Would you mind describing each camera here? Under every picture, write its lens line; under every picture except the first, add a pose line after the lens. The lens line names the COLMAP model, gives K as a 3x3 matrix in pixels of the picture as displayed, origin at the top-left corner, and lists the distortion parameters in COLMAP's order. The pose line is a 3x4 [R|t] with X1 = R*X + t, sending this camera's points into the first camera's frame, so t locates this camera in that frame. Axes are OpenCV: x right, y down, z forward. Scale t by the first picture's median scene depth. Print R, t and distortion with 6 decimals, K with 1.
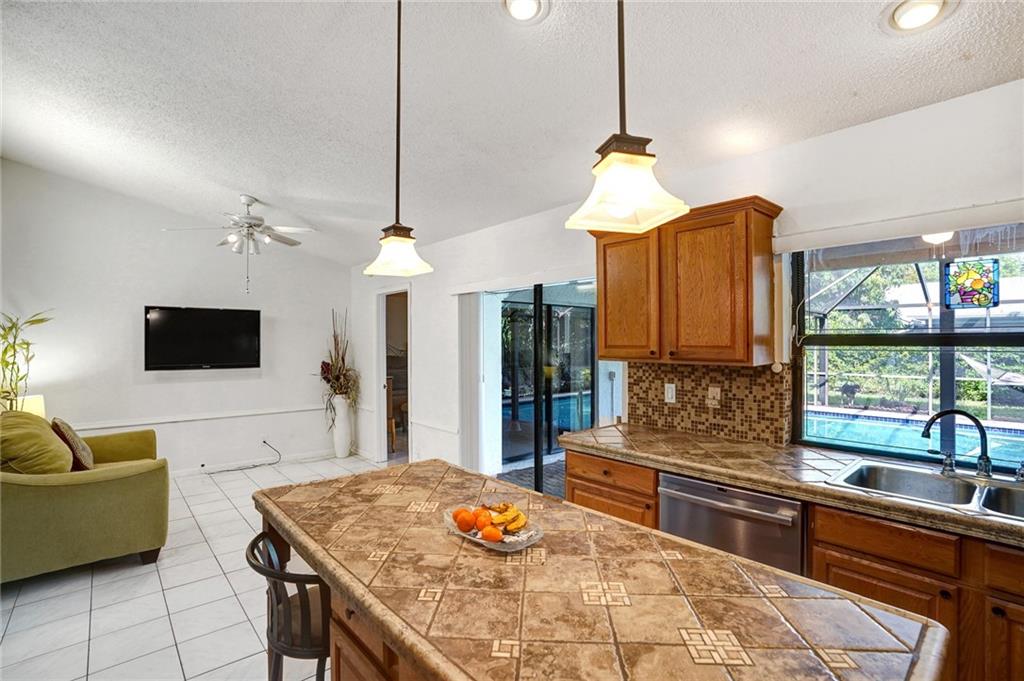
lens RADIAL K [[476.4, 0, 510.8], [0, 476.4, 342.2], [0, 0, 1]] dist [-0.059212, 0.020012]
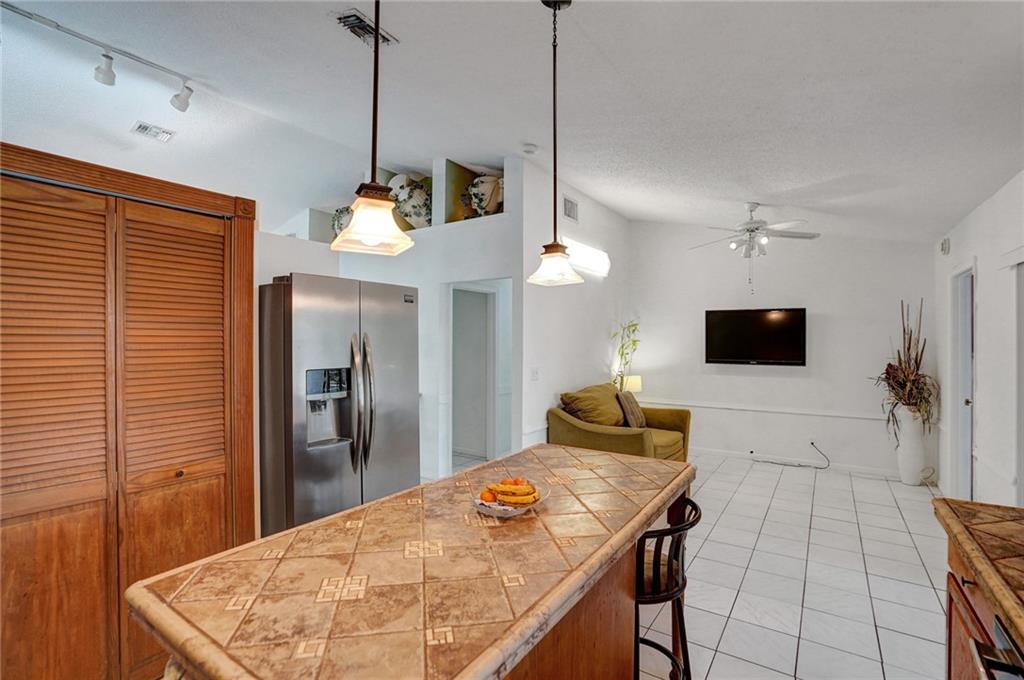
lens RADIAL K [[476.4, 0, 515.3], [0, 476.4, 338.6], [0, 0, 1]] dist [-0.059212, 0.020012]
pose [[0.251731, -0.001292, -0.967796, 0.351037], [-0.003059, 0.999993, -0.002131, -0.000159], [0.967792, 0.003497, 0.251726, 0.226928]]
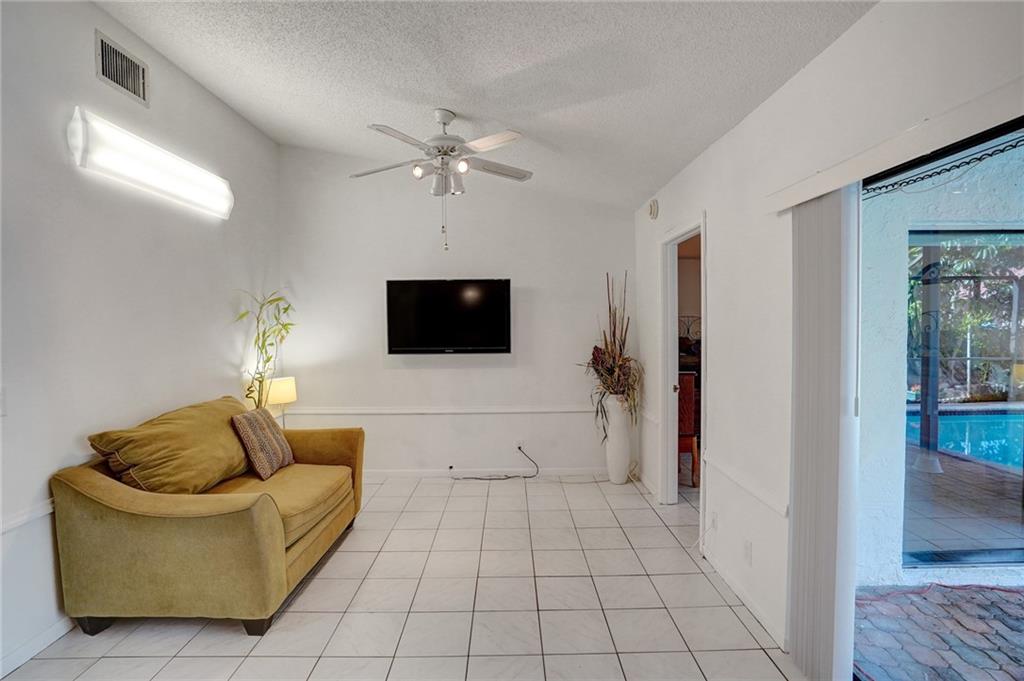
lens RADIAL K [[476.4, 0, 509.8], [0, 476.4, 341.7], [0, 0, 1]] dist [-0.059212, 0.020012]
pose [[0.750288, 0.018421, -0.660855, -0.021188], [0.010816, 0.999136, 0.040131, 0.004290], [0.661023, -0.037258, 0.749440, 0.558592]]
